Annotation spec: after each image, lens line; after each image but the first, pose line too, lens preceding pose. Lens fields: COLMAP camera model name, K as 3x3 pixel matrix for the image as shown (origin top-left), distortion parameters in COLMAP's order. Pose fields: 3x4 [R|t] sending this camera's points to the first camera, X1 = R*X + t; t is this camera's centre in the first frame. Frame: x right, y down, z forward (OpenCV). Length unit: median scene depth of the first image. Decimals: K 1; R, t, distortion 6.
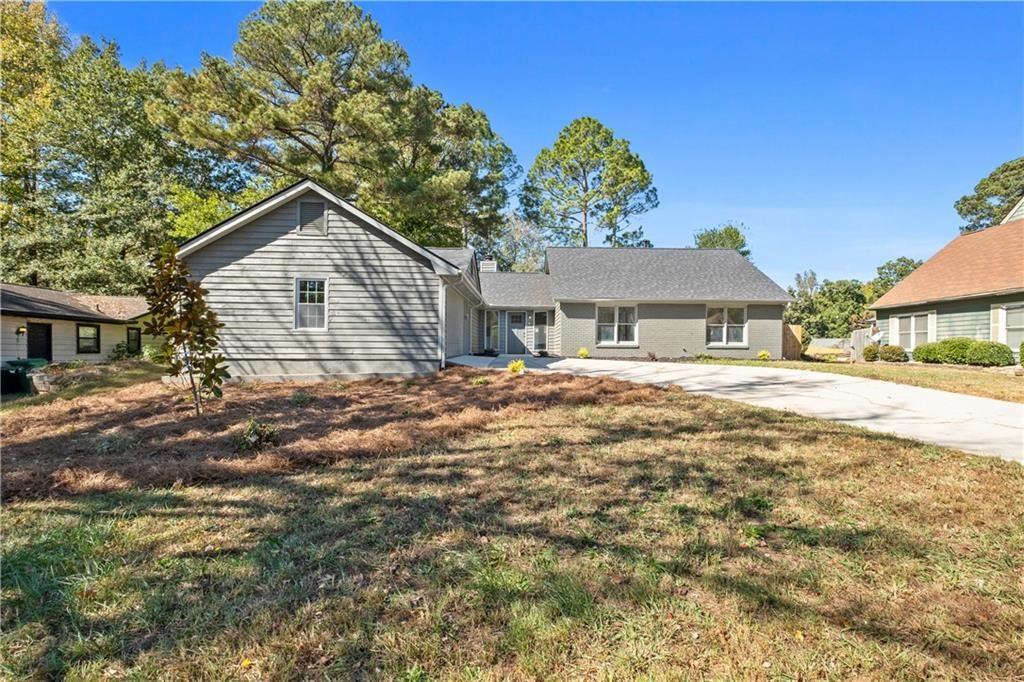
lens RADIAL K [[456.4, 0, 513.7], [0, 456.4, 346.1], [0, 0, 1]] dist [-0.000799, -0.000698]
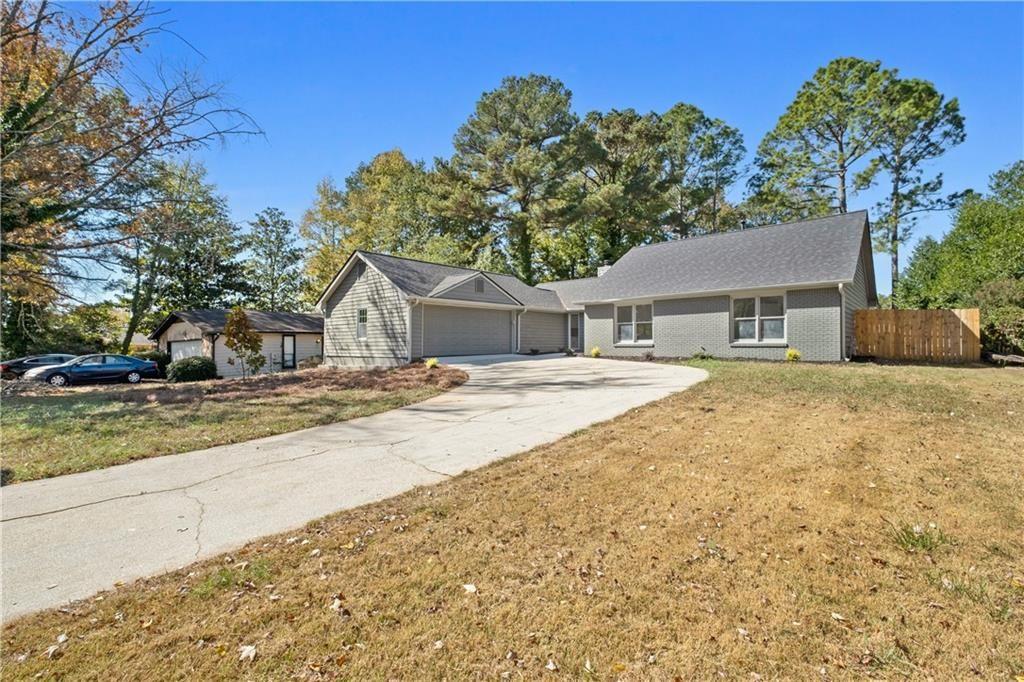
lens RADIAL K [[456.4, 0, 513.7], [0, 456.4, 346.1], [0, 0, 1]] dist [-0.000799, -0.000698]
pose [[0.723117, -0.010433, -0.690647, 0.721784], [0.008552, 0.999945, -0.006151, 0.006104], [0.690673, -0.001458, 0.723166, 0.098067]]
